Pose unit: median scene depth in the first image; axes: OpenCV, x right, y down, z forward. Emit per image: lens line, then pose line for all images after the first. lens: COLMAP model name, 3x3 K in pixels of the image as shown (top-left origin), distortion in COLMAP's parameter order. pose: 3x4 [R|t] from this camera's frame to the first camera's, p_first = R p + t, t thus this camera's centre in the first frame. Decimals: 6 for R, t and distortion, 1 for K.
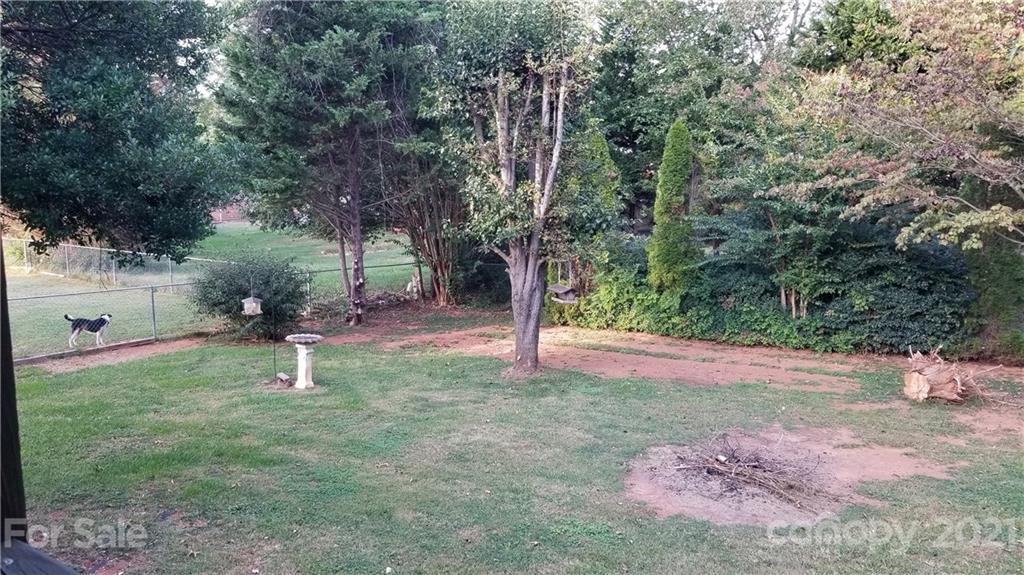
lens RADIAL K [[806.0, 0, 474.3], [0, 806.0, 281.2], [0, 0, 1]] dist [0.062318, -0.118019]
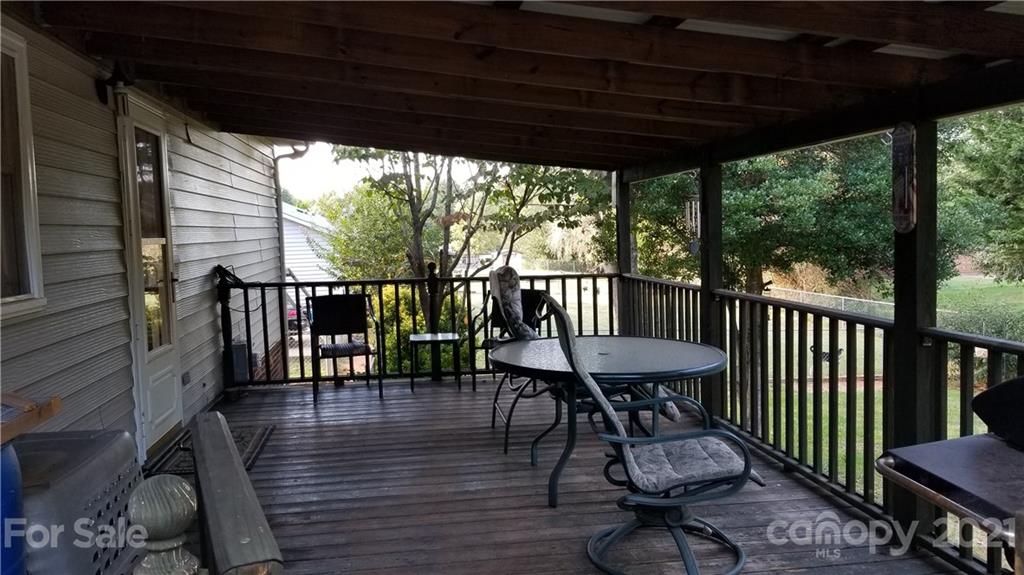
lens RADIAL K [[790.3, 0, 512.0], [0, 790.3, 287.5], [0, 0, 1]] dist [0.108768, -0.169190]
pose [[0.698608, 0.029733, -0.714887, 0.032428], [-0.069741, 0.997208, -0.026677, 0.014426], [0.712098, 0.068493, 0.698731, -0.131850]]
